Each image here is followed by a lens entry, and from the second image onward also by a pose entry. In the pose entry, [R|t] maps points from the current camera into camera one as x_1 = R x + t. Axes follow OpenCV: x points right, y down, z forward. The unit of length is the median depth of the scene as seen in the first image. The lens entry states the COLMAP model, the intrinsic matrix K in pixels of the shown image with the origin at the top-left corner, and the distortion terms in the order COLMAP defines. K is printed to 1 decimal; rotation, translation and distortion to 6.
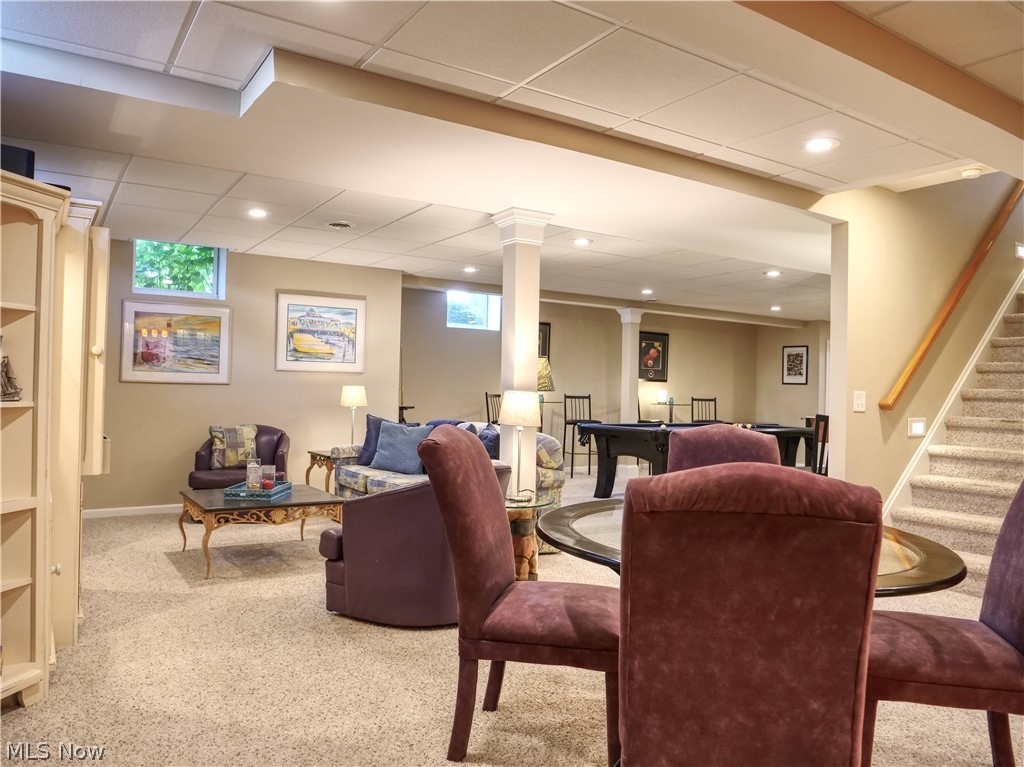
lens RADIAL K [[735.8, 0, 511.0], [0, 735.8, 382.4], [0, 0, 1]] dist [-0.034583, 0.000633]
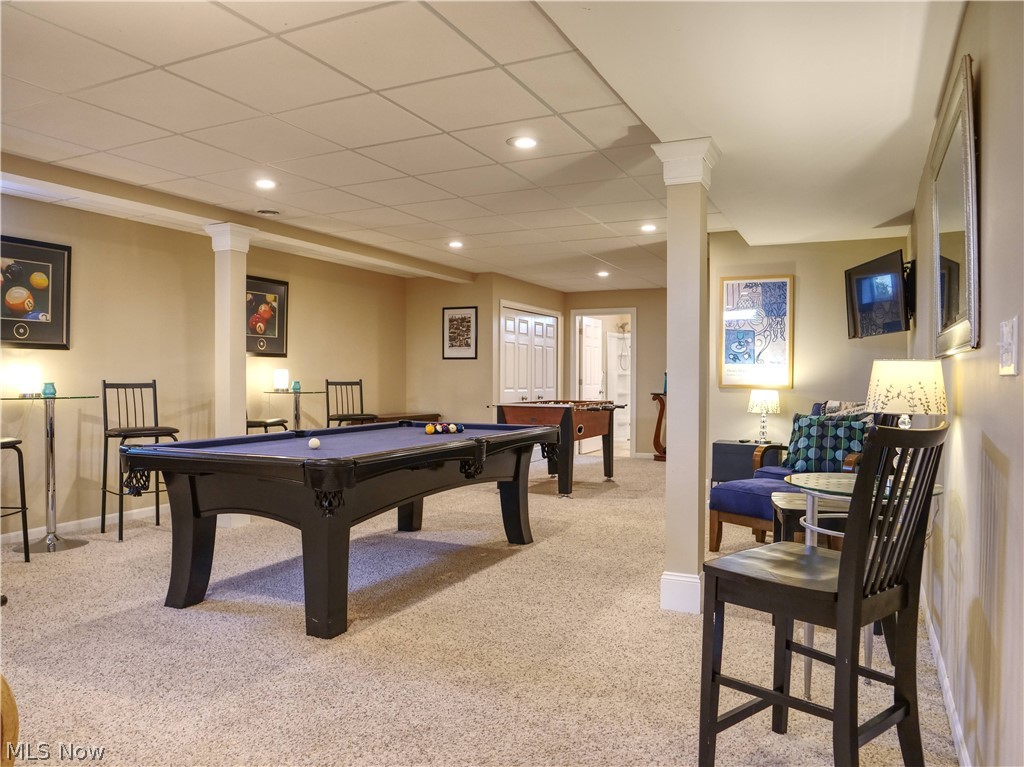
lens RADIAL K [[735.8, 0, 504.5], [0, 735.8, 374.5], [0, 0, 1]] dist [-0.034583, 0.000633]
pose [[0.855991, -0.021020, 0.516564, 0.045551], [0.012309, 0.999718, 0.020284, 0.004028], [-0.516844, -0.011004, 0.856009, 0.367308]]
